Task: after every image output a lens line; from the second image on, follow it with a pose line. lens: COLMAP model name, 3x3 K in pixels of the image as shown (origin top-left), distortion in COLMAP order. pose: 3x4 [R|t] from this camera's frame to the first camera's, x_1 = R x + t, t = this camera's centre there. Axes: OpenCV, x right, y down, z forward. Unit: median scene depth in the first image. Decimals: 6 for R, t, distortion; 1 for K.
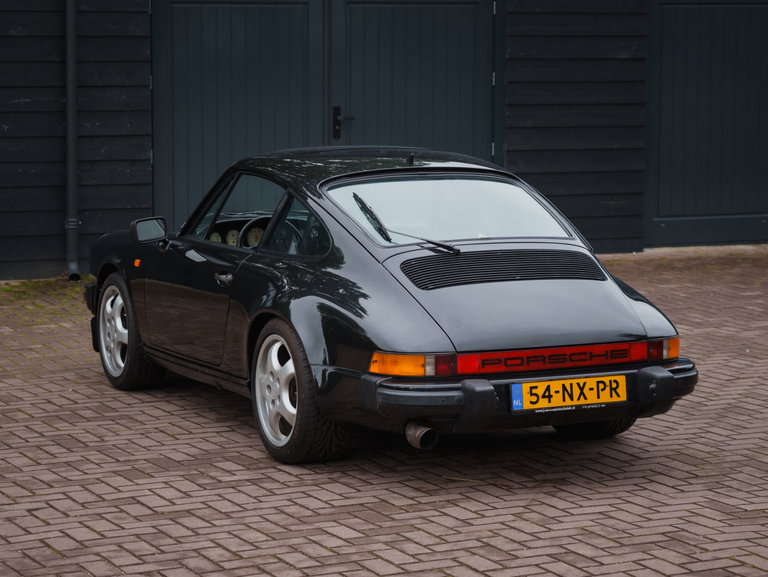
lens RADIAL K [[2170.9, 0, 388.0], [0, 2170.9, 289.4], [0, 0, 1]] dist [0.062494, 0.000000]
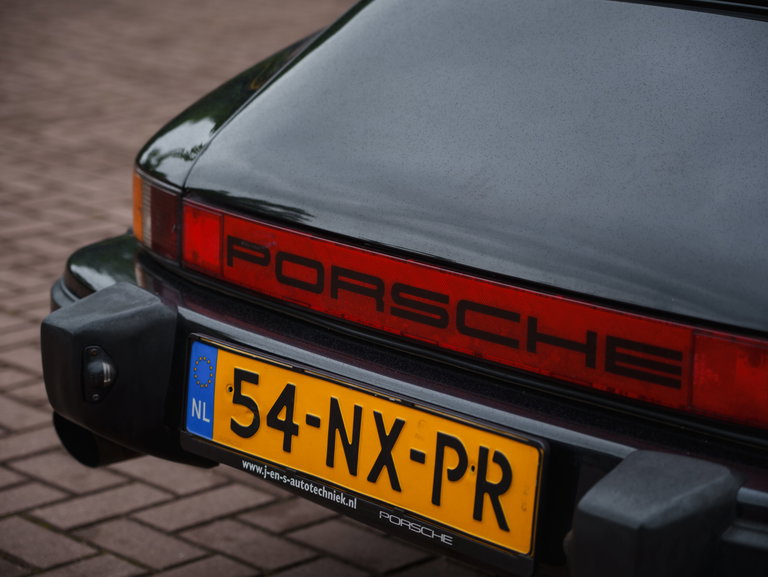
lens RADIAL K [[2242.4, 0, 383.2], [0, 2242.4, 289.1], [0, 0, 1]] dist [0.132375, 0.000000]
pose [[0.292439, 0.234434, -0.927103, 0.322793], [-0.108662, 0.971352, 0.211347, -0.025433], [0.950090, 0.038935, 0.309536, 0.919355]]
